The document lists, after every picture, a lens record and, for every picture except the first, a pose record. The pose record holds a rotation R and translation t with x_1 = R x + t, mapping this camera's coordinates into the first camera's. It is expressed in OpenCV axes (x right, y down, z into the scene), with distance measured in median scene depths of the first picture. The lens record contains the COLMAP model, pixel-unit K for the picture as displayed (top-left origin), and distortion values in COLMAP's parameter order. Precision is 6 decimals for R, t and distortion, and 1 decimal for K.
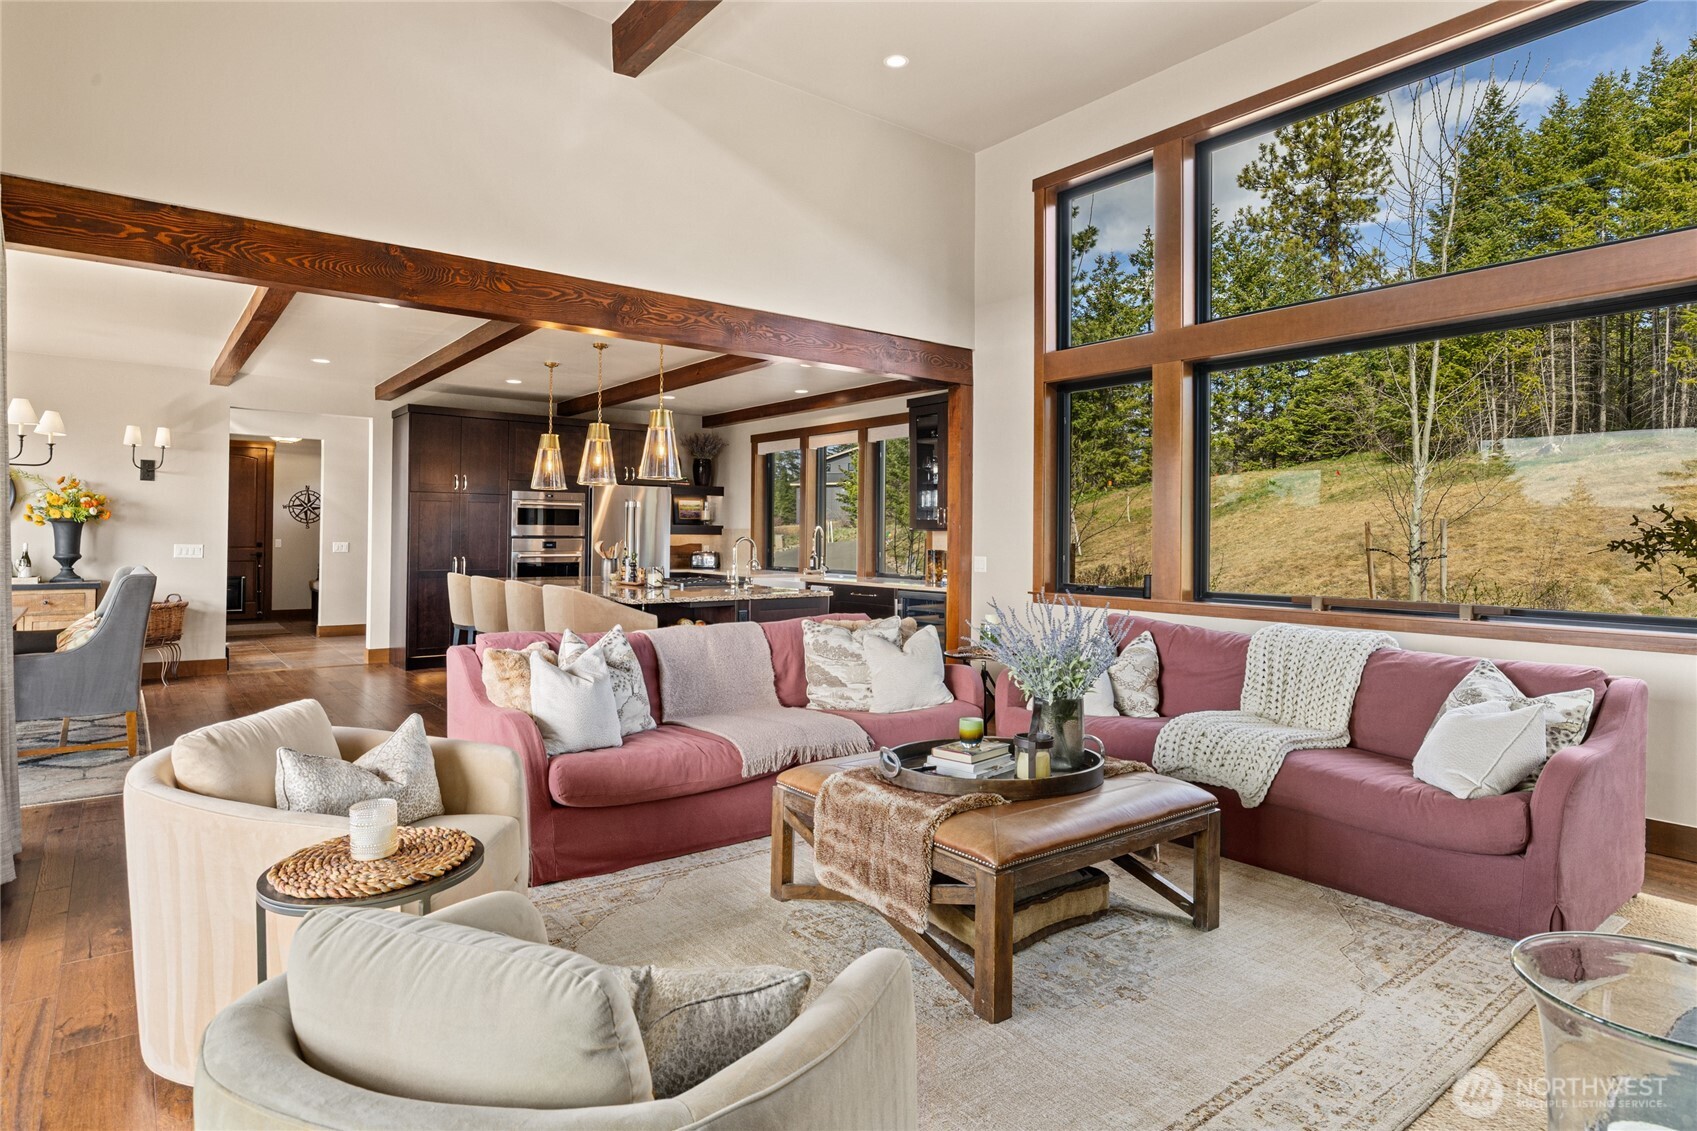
lens RADIAL K [[922.8, 0, 841.0], [0, 922.8, 560.8], [0, 0, 1]] dist [0.003837, 0.000342]
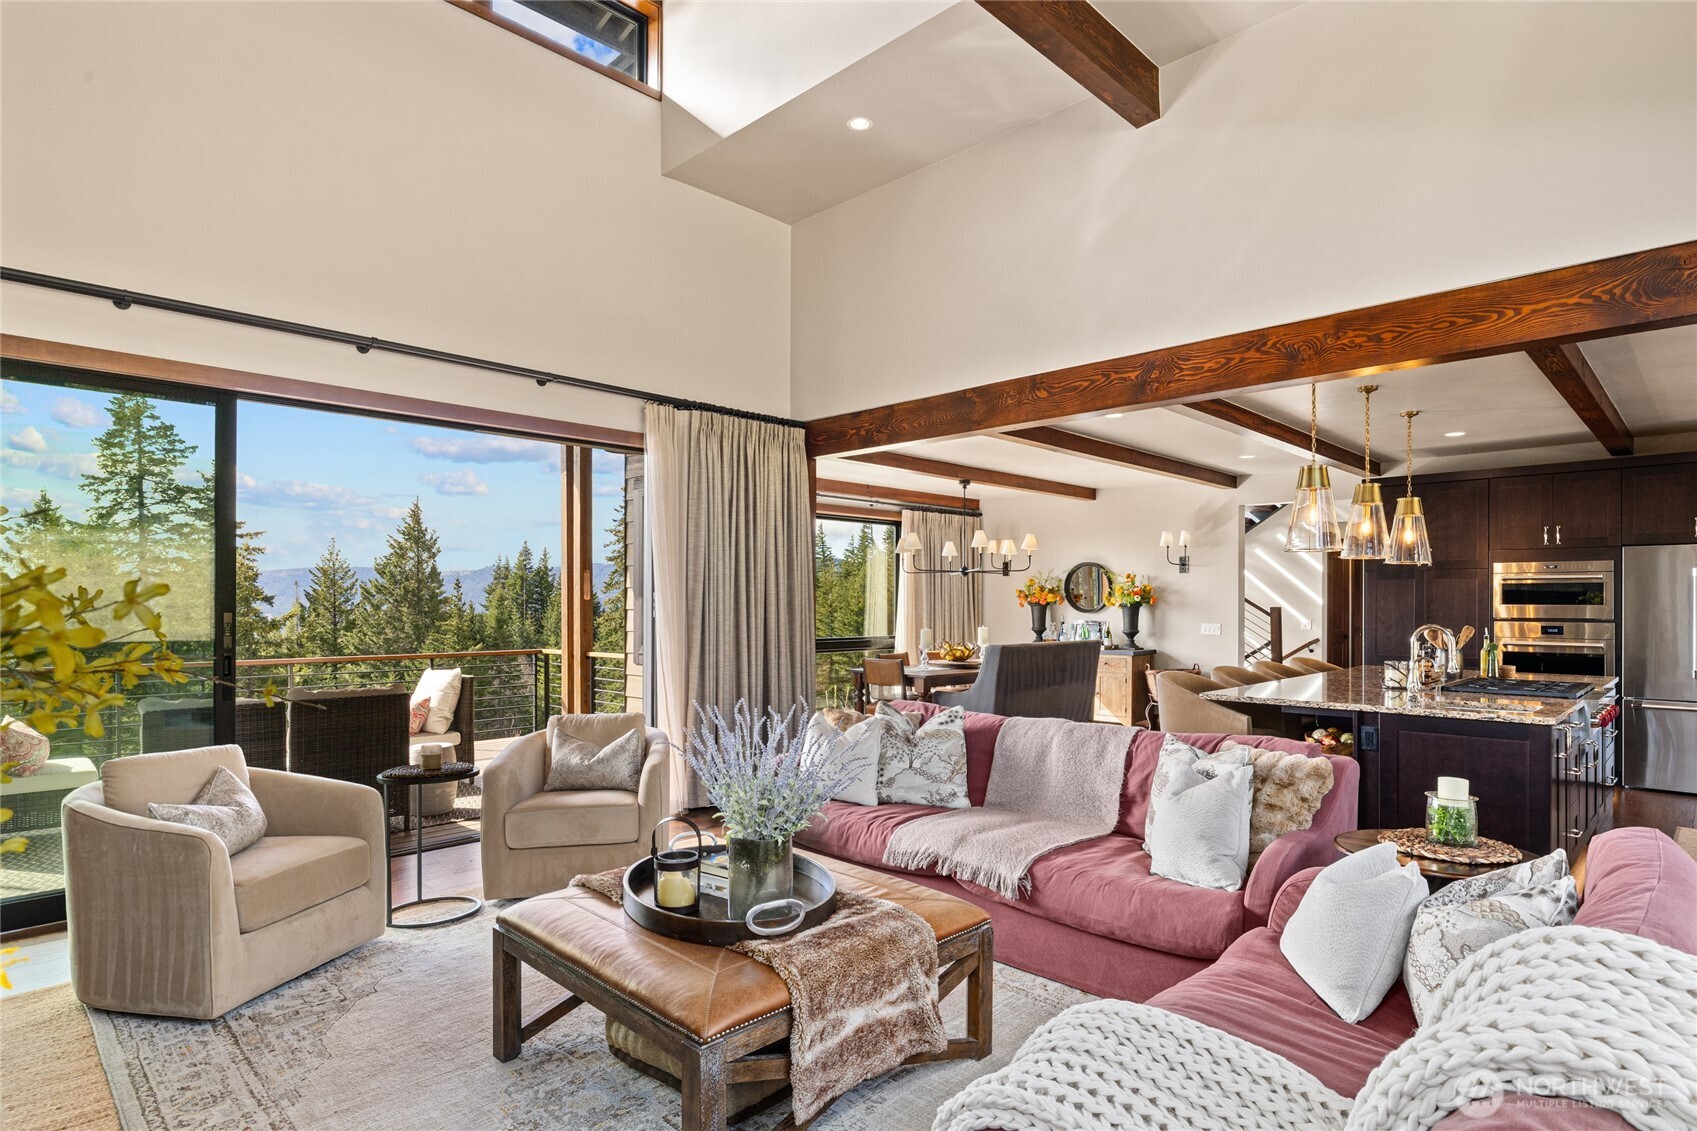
lens RADIAL K [[896.9, 0, 863.1], [0, 896.9, 579.6], [0, 0, 1]] dist [-0.008737, 0.004279]
pose [[0.146453, -0.036213, -0.988555, 0.342737], [-0.029044, 0.998741, -0.040889, -0.012420], [0.988791, 0.034699, 0.145217, 0.333103]]
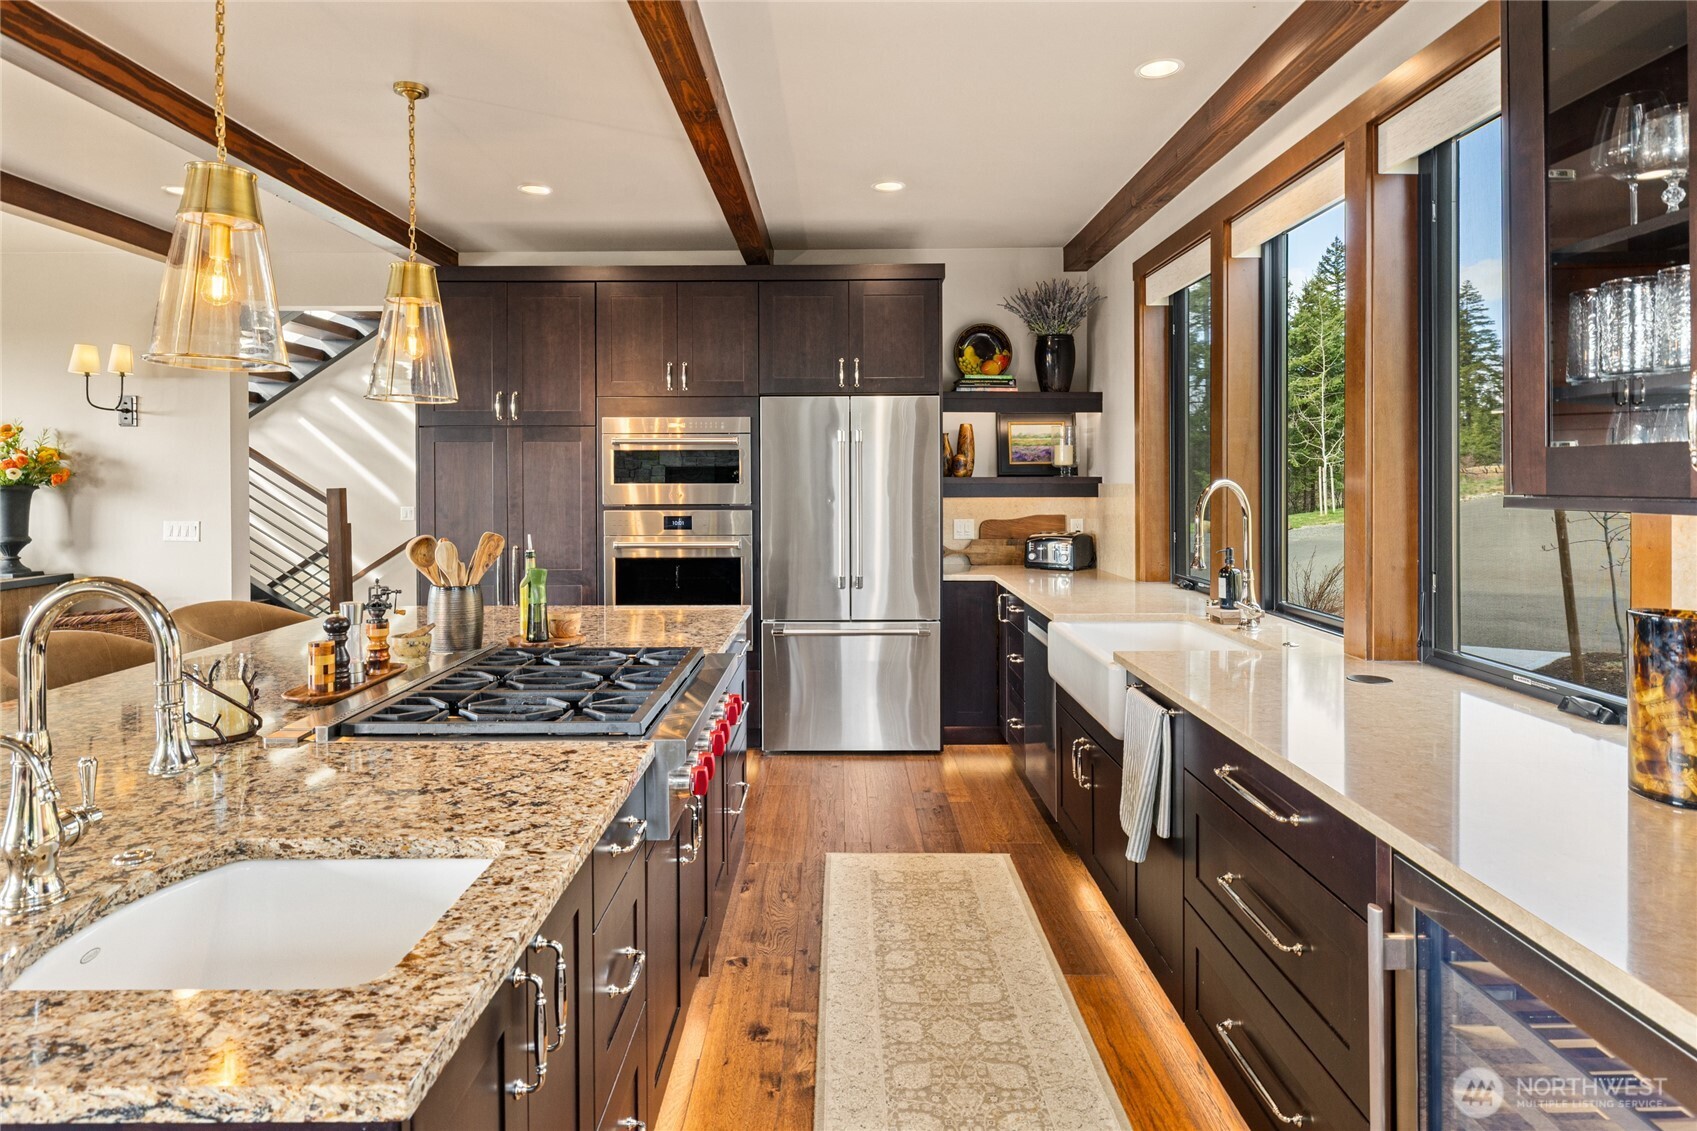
lens RADIAL K [[957.6, 0, 841.7], [0, 957.6, 477.0], [0, 0, 1]] dist [-0.004229, -0.000747]
pose [[0.790112, -0.014702, -0.612786, 0.072882], [-0.006328, 0.999463, -0.032139, -0.026438], [0.612930, 0.029271, 0.789595, 0.661926]]
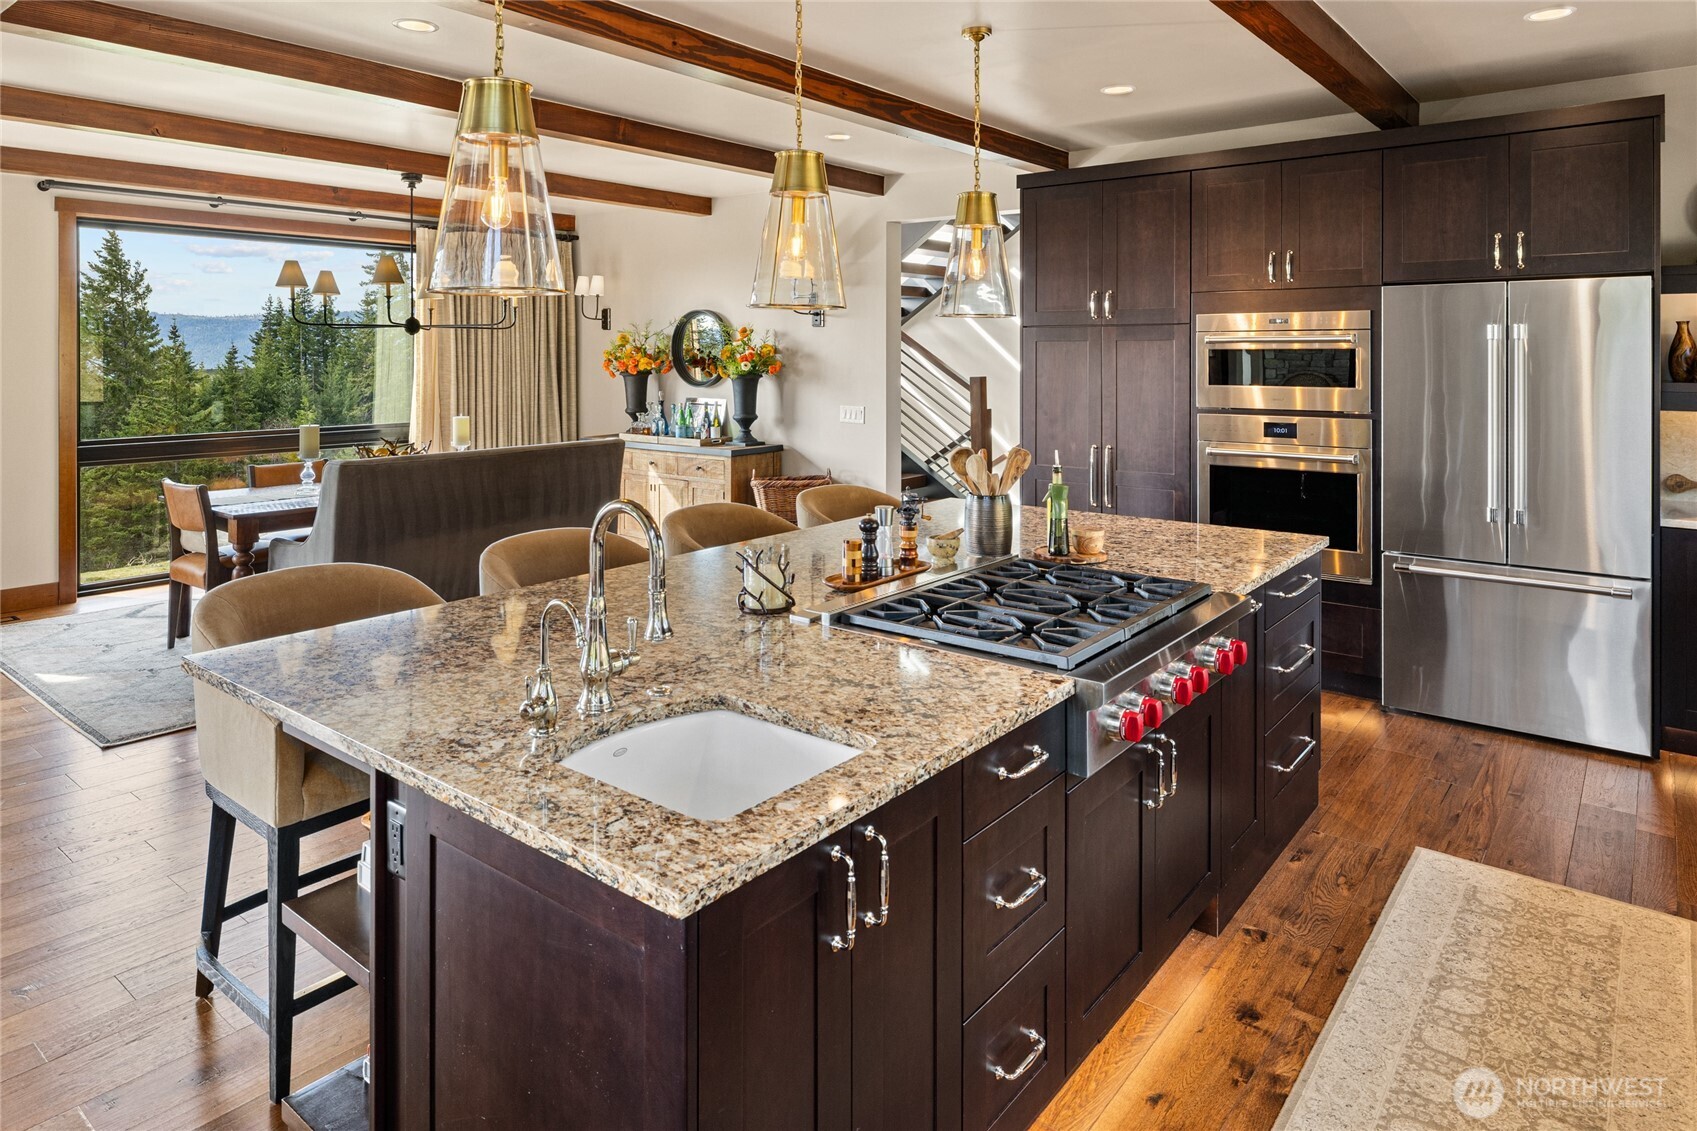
lens RADIAL K [[1025.9, 0, 836.1], [0, 1025.9, 339.6], [0, 0, 1]] dist [-0.008026, 0.003686]
pose [[0.232222, -0.023169, -0.972387, 0.120235], [-0.025415, 0.999230, -0.029878, -0.041654], [0.972331, 0.031651, 0.231454, 0.691553]]
